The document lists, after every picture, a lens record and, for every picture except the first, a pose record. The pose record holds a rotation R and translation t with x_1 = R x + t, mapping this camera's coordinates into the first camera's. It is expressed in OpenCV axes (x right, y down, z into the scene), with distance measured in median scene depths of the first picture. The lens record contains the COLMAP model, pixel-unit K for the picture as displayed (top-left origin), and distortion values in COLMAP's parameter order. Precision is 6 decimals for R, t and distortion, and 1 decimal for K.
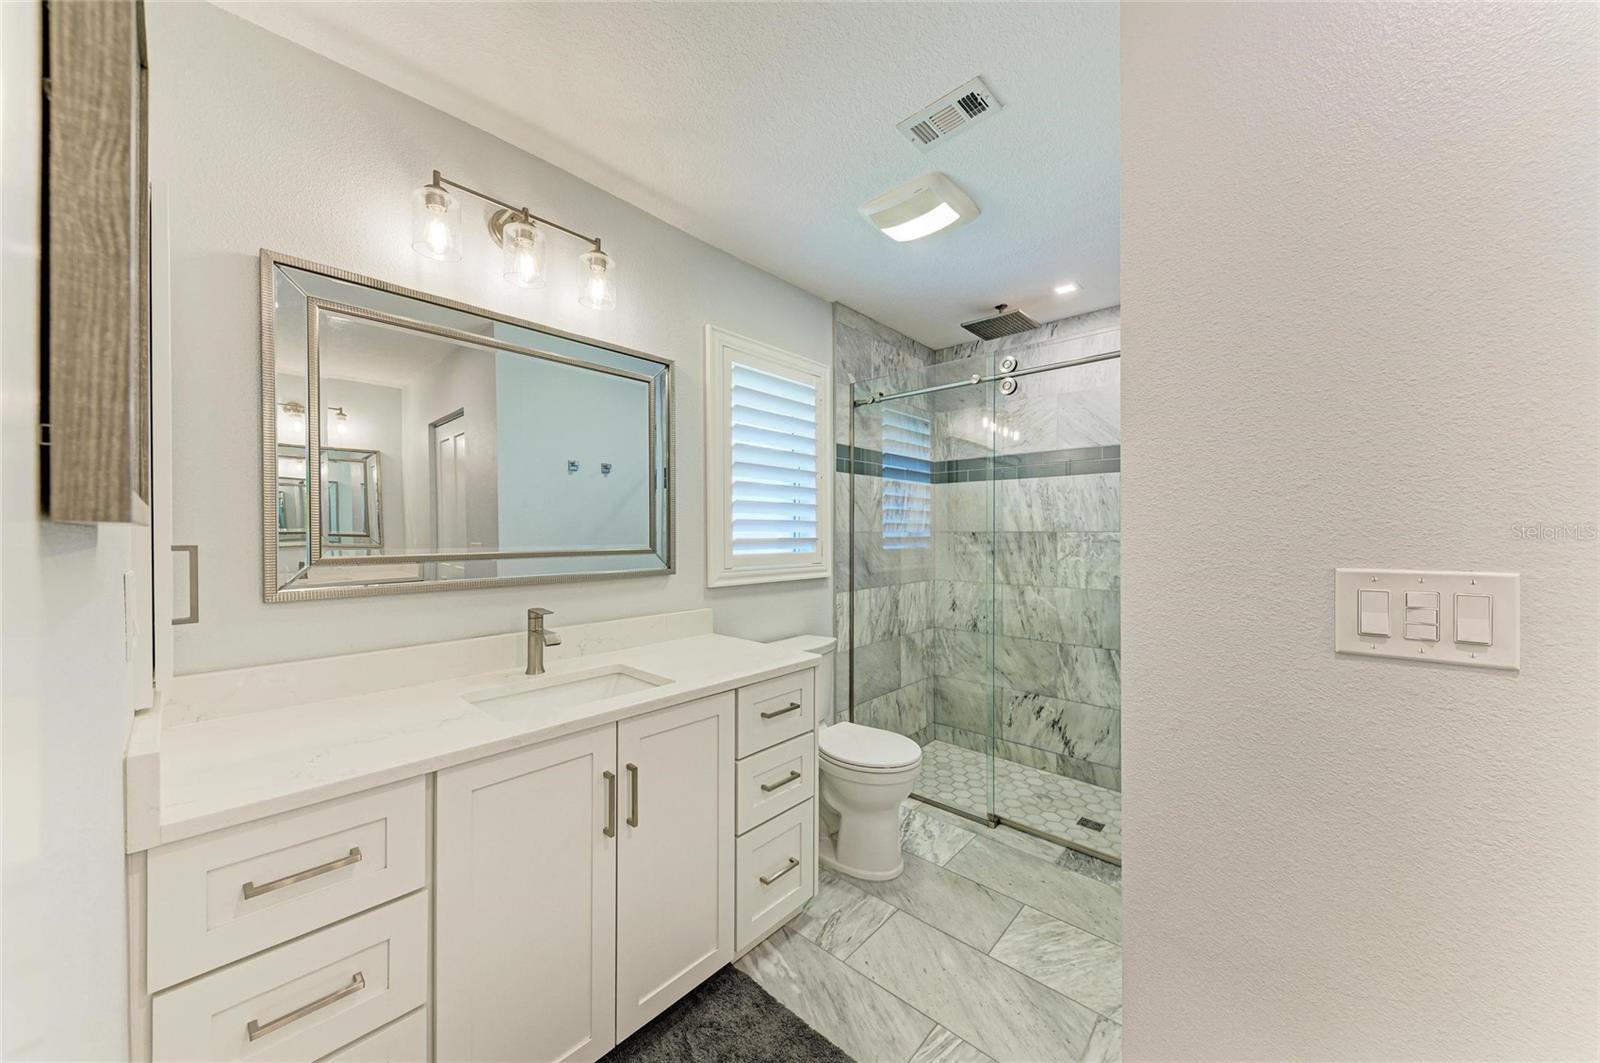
lens RADIAL K [[576.6, 0, 803.0], [0, 576.6, 536.5], [0, 0, 1]] dist [0.016220, -0.004091]
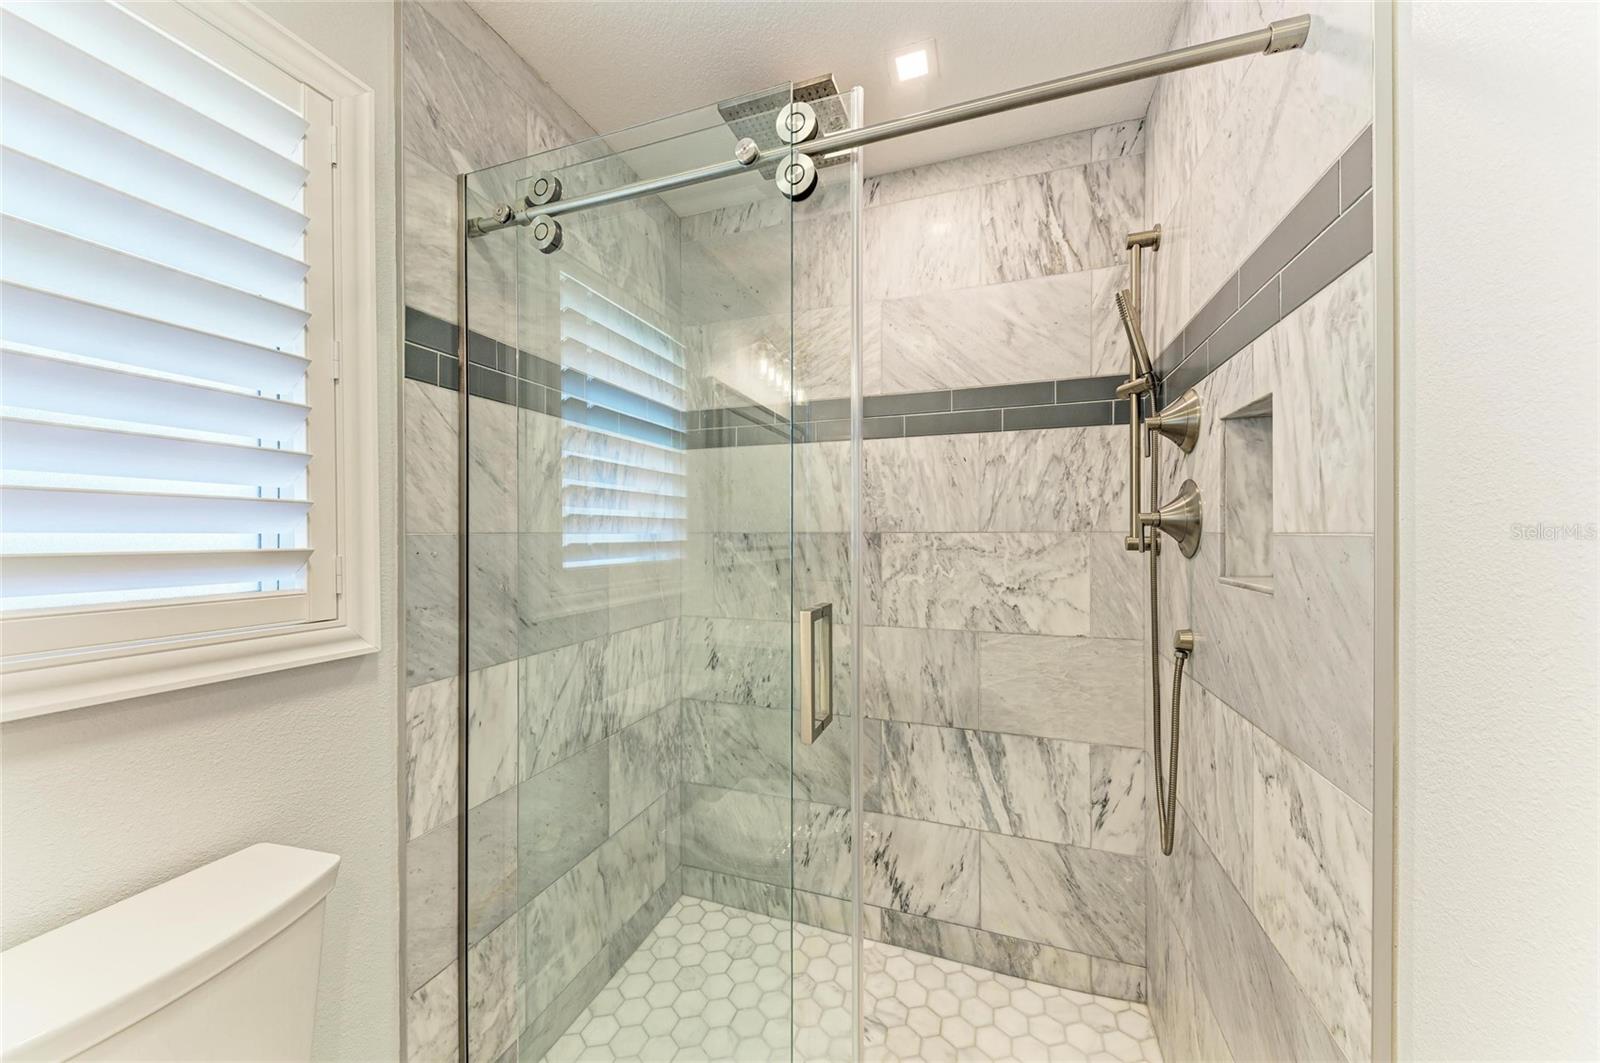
lens RADIAL K [[576.6, 0, 795.6], [0, 576.6, 536.0], [0, 0, 1]] dist [0.016220, -0.004091]
pose [[0.932470, -0.001603, 0.361243, 0.147833], [0.002860, 0.999992, -0.002946, -0.003322], [-0.361236, 0.003781, 0.932467, 0.493600]]
